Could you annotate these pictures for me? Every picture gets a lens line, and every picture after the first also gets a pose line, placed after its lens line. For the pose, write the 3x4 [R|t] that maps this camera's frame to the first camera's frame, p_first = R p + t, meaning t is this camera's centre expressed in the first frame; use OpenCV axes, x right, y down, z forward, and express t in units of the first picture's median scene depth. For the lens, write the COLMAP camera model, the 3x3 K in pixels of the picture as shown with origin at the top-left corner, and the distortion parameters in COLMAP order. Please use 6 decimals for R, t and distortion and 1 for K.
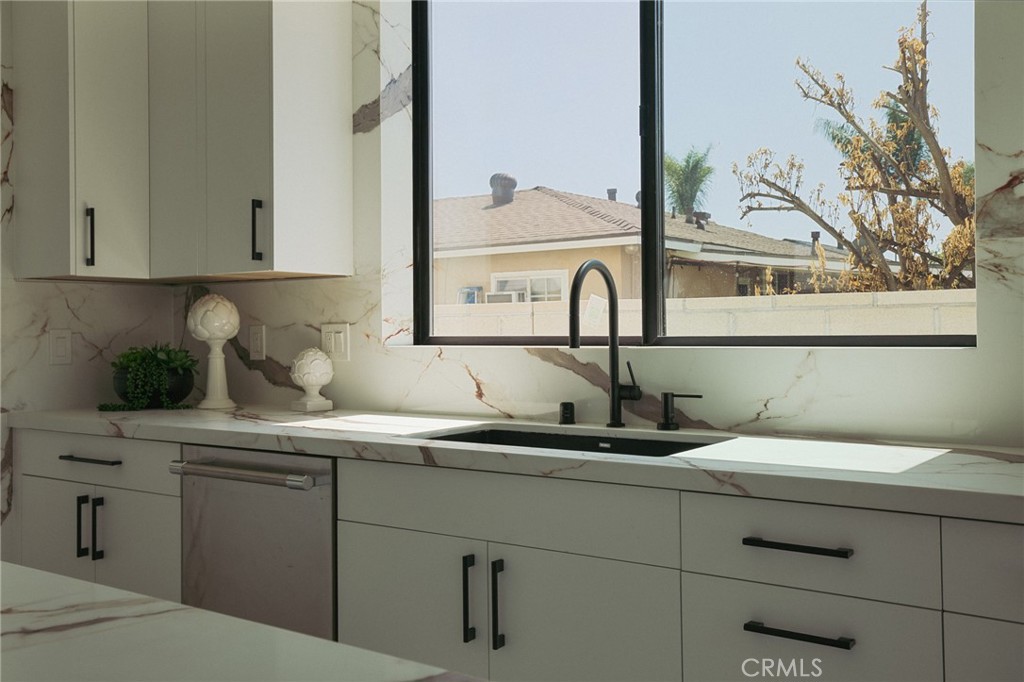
lens RADIAL K [[971.3, 0, 511.2], [0, 971.3, 332.1], [0, 0, 1]] dist [0.030988, 0.000000]
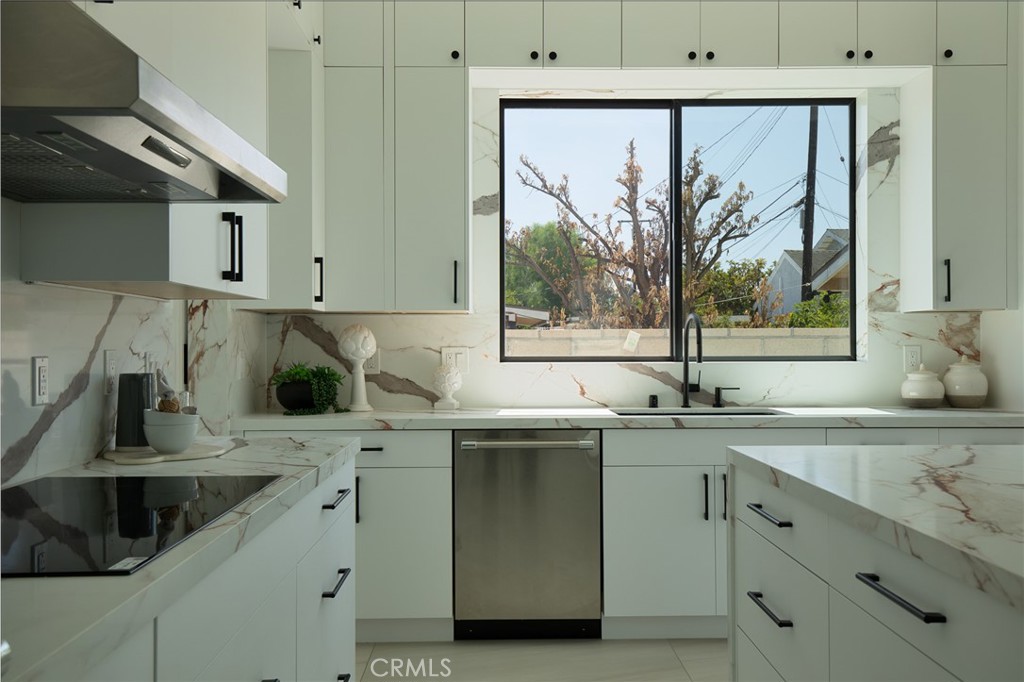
lens RADIAL K [[971.3, 0, 514.2], [0, 971.3, 346.2], [0, 0, 1]] dist [0.030988, 0.000000]
pose [[0.801943, 0.005963, 0.597371, -1.068027], [-0.002846, 0.999977, -0.006162, -0.002023], [-0.597394, 0.003241, 0.801941, -0.202209]]
